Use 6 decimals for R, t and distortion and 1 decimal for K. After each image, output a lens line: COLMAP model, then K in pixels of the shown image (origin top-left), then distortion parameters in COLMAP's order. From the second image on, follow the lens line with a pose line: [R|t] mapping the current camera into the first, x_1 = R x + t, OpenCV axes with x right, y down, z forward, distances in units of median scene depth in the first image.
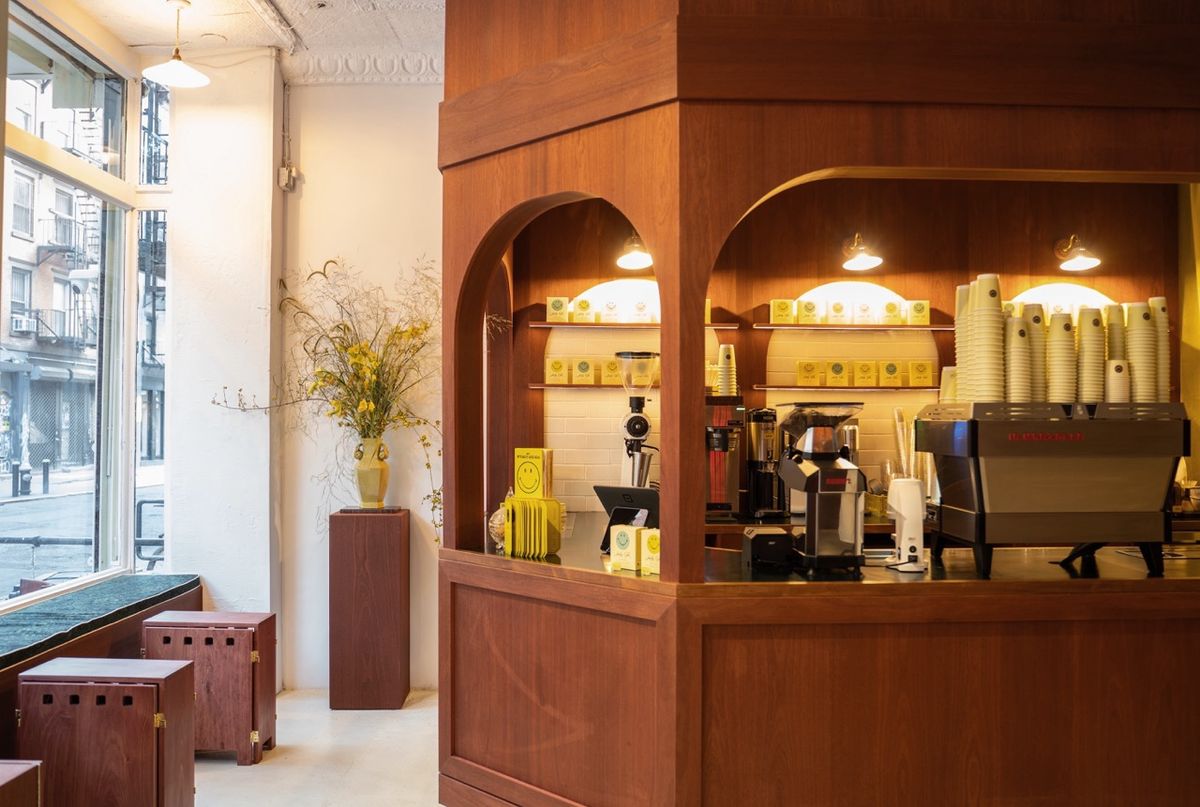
lens RADIAL K [[995.5, 0, 601.3], [0, 995.5, 425.2], [0, 0, 1]] dist [-0.092796, 0.005009]
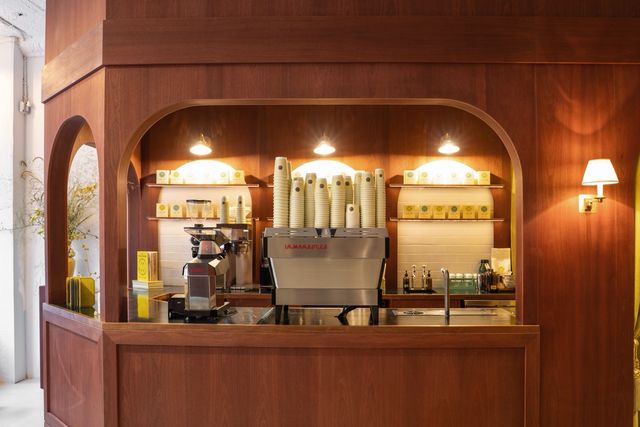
lens RADIAL K [[550.1, 0, 320.0], [0, 550.1, 254.4], [0, 0, 1]] dist [-0.063545, 0.001054]
pose [[0.999186, 0.006391, -0.039828, 0.366355], [-0.005334, 0.999632, 0.026607, -0.000823], [0.039983, -0.026373, 0.998852, -0.014919]]
